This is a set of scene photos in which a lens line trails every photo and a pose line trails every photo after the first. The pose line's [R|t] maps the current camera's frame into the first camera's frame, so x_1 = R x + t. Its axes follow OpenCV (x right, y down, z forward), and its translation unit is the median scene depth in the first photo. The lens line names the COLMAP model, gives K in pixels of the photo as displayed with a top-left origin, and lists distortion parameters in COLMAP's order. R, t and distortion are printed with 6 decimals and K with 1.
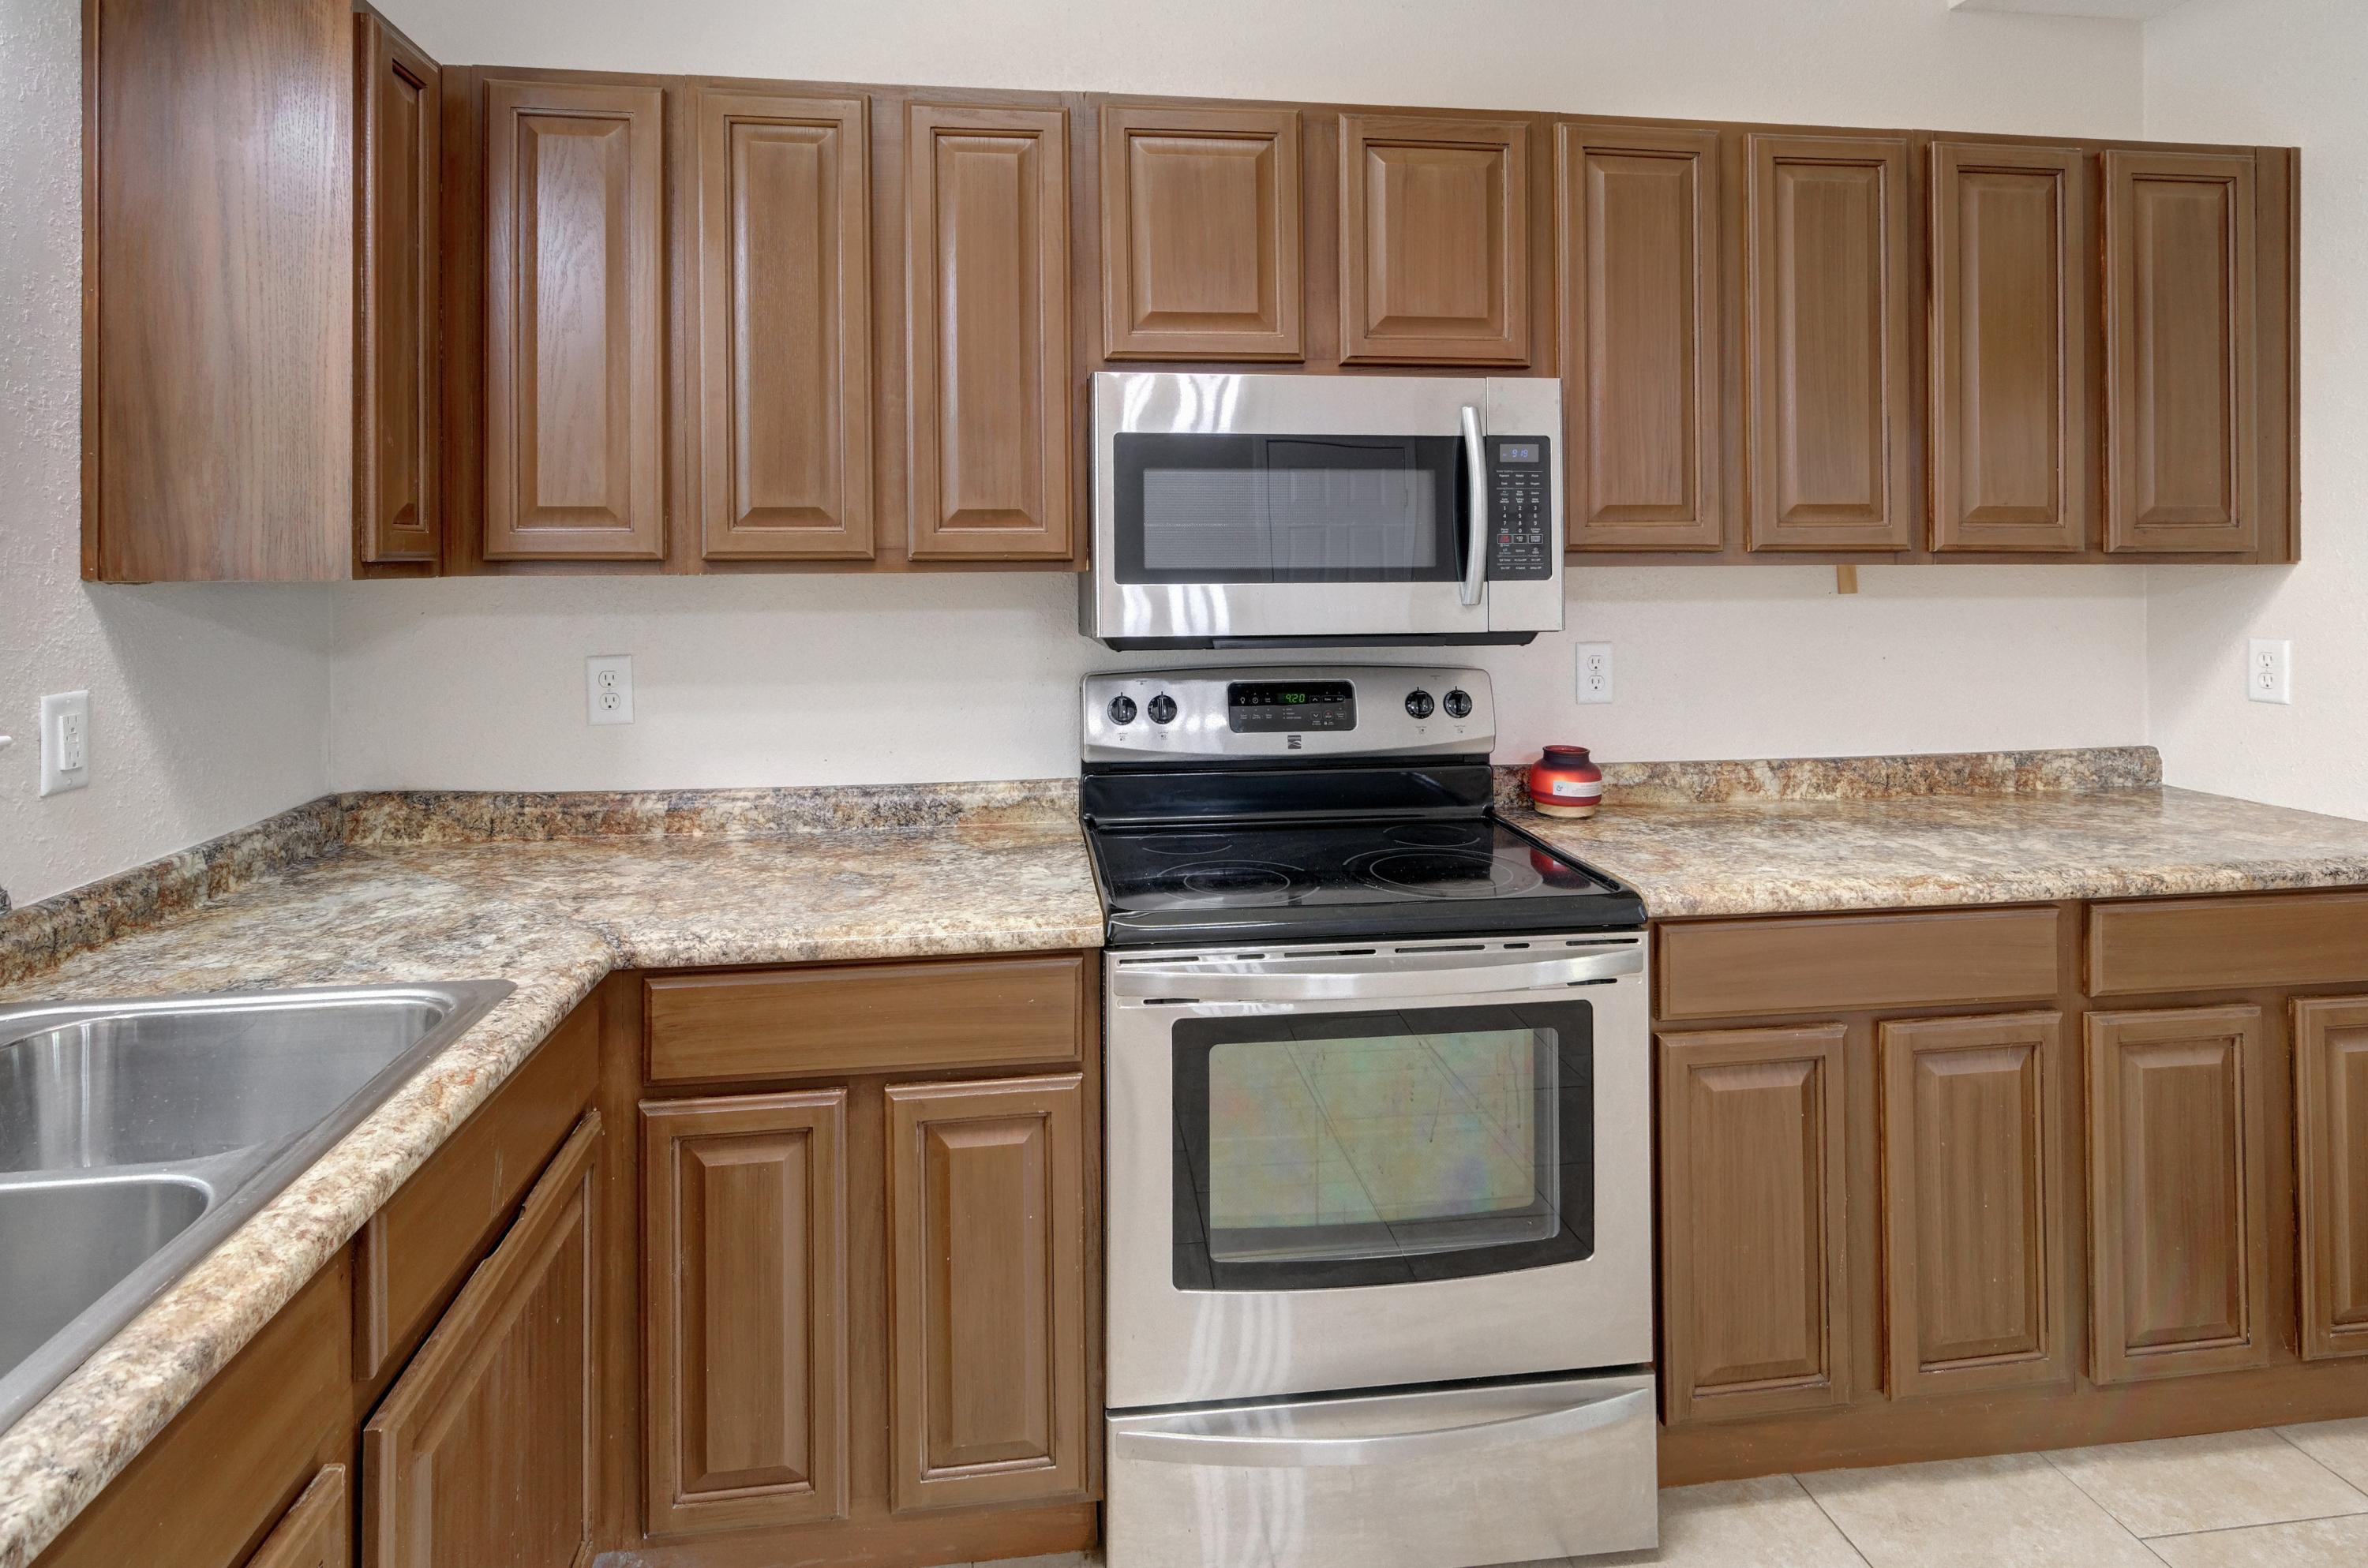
lens RADIAL K [[1110.5, 0, 1193.6], [0, 1110.5, 561.5], [0, 0, 1]] dist [-0.001157, -0.000069]
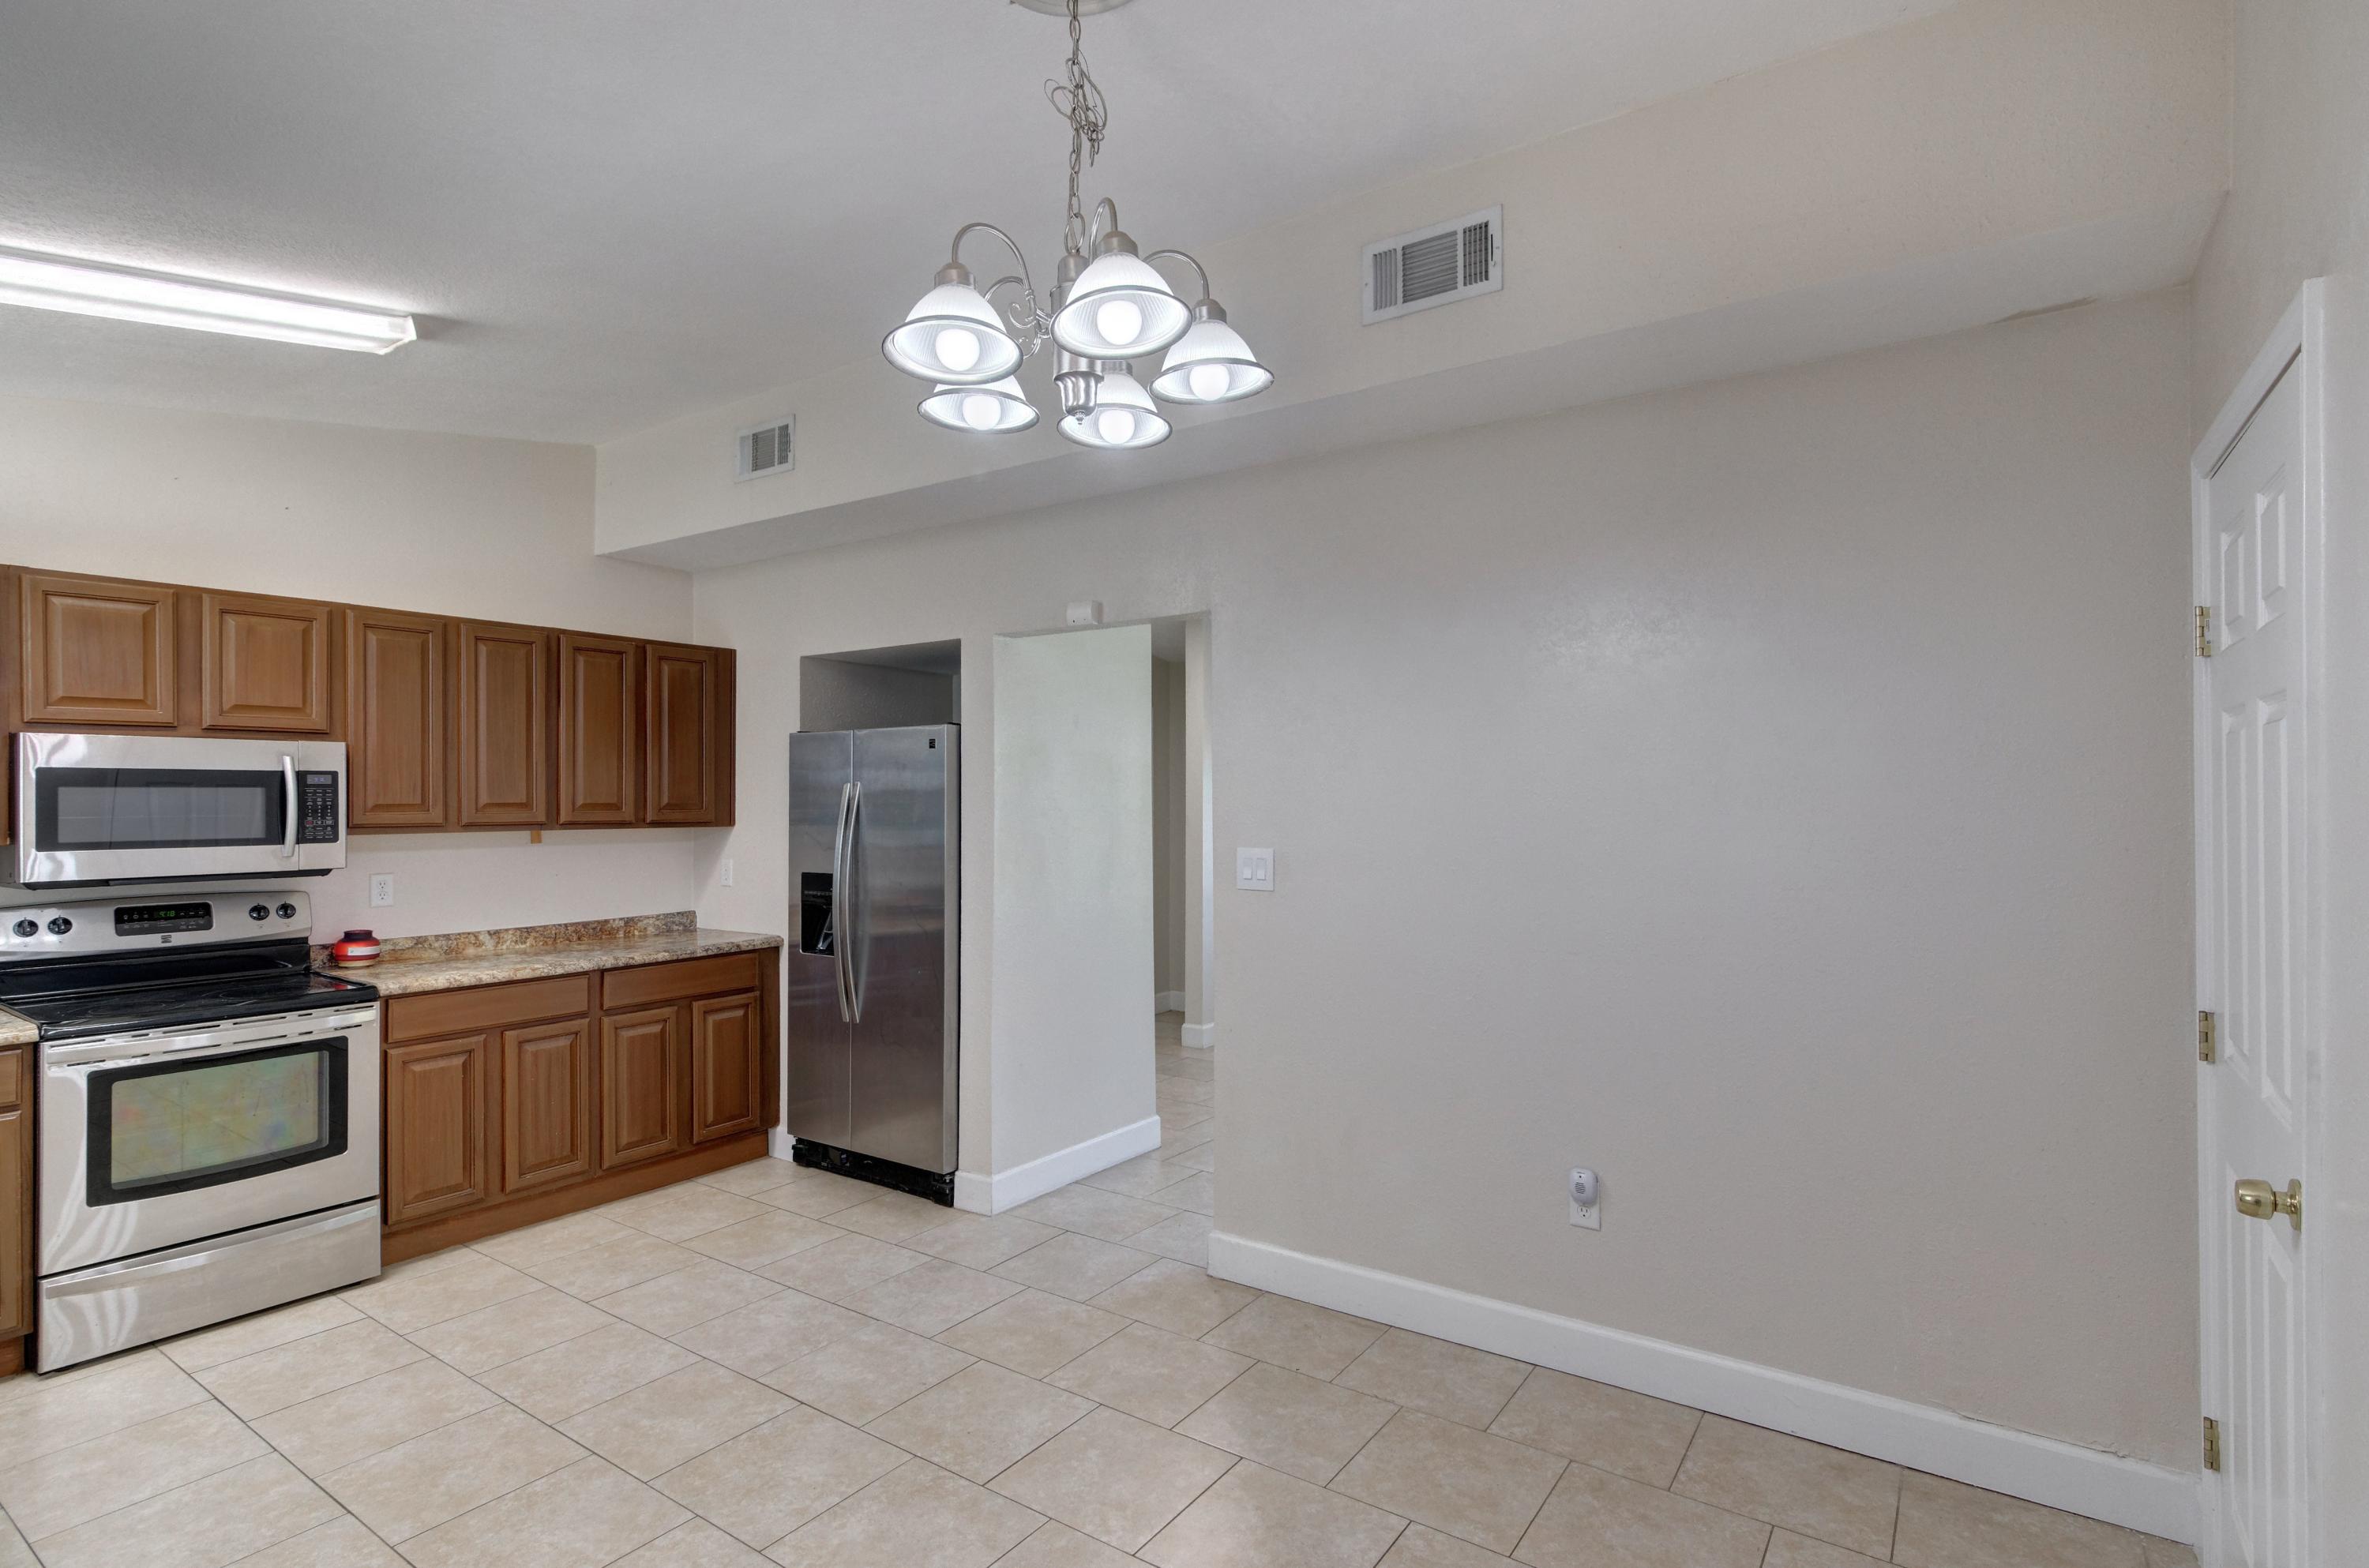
lens RADIAL K [[1146.3, 0, 1177.5], [0, 1146.3, 788.8], [0, 0, 1]] dist [-0.002641, 0.001052]
pose [[0.678046, 0.008145, 0.734974, -0.168263], [-0.003679, 0.999964, -0.007687, -0.069379], [-0.735010, 0.002508, 0.678051, -1.492906]]
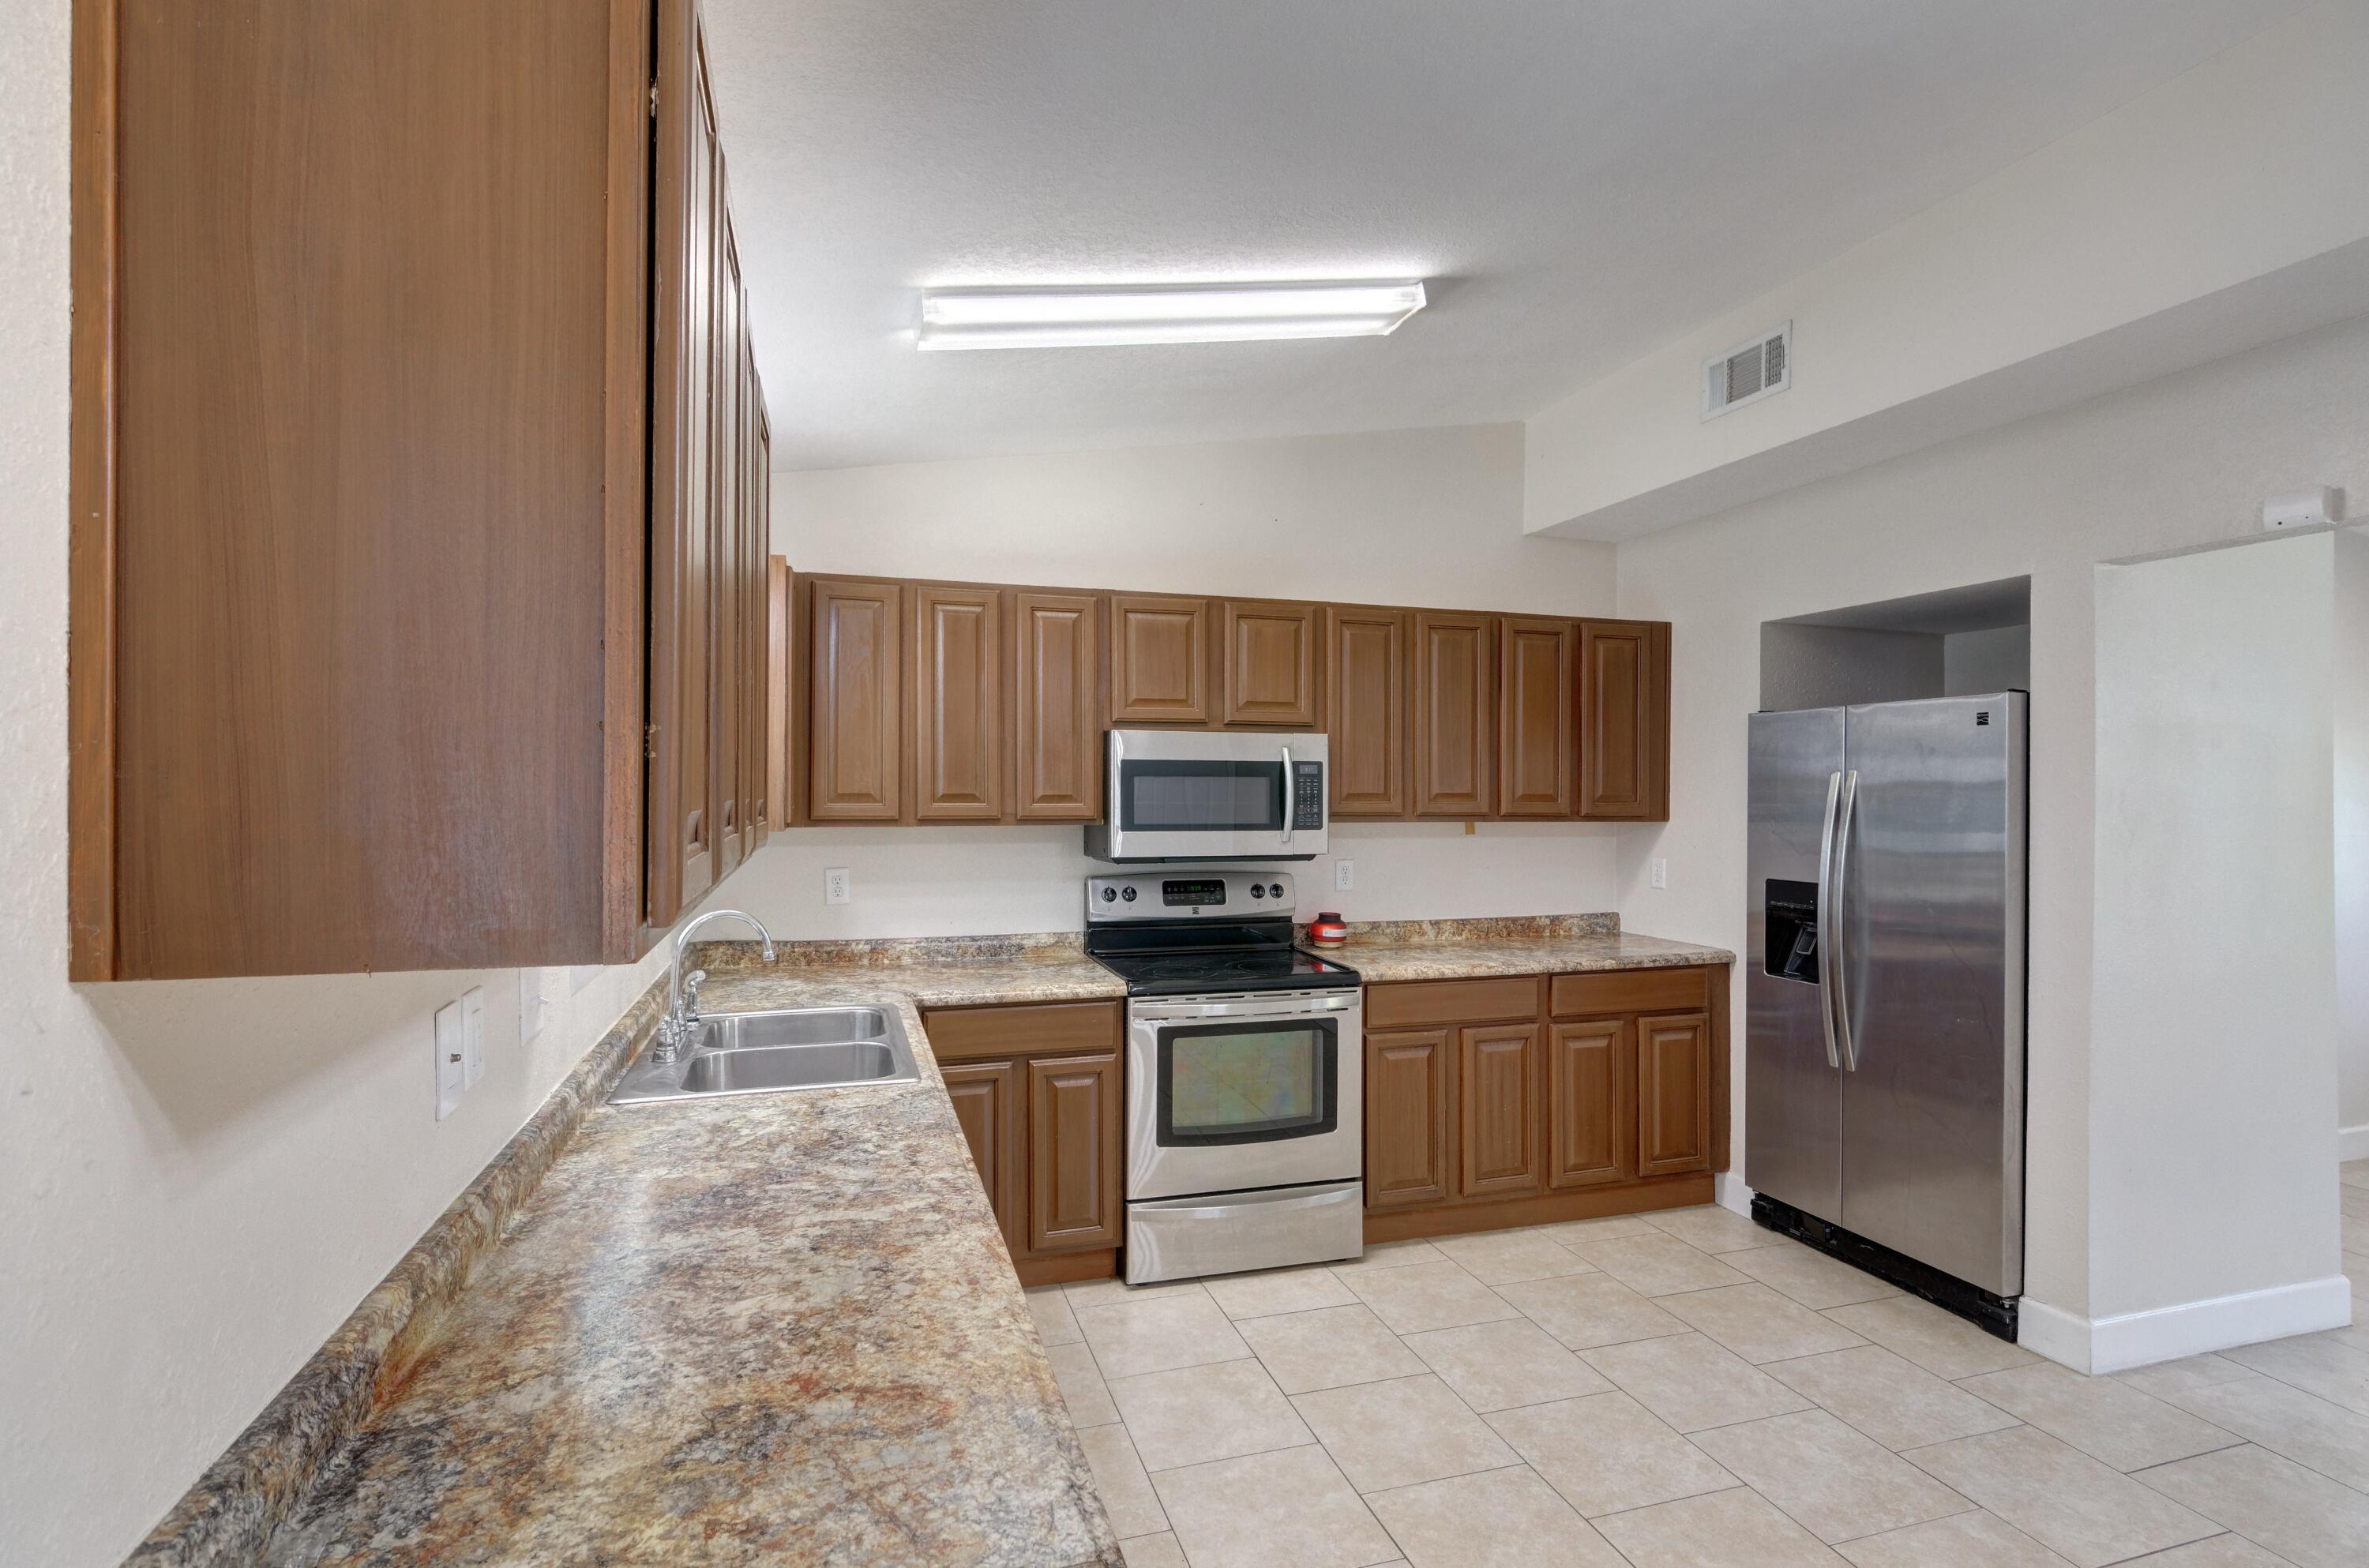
lens RADIAL K [[1082.6, 0, 1175.0], [0, 1082.6, 788.1], [0, 0, 1]] dist [0.000377, -0.000324]
pose [[0.986185, 0.009360, 0.165381, -0.288009], [-0.009887, 0.999948, 0.002362, -0.063351], [-0.165351, -0.003964, 0.986227, -0.958591]]
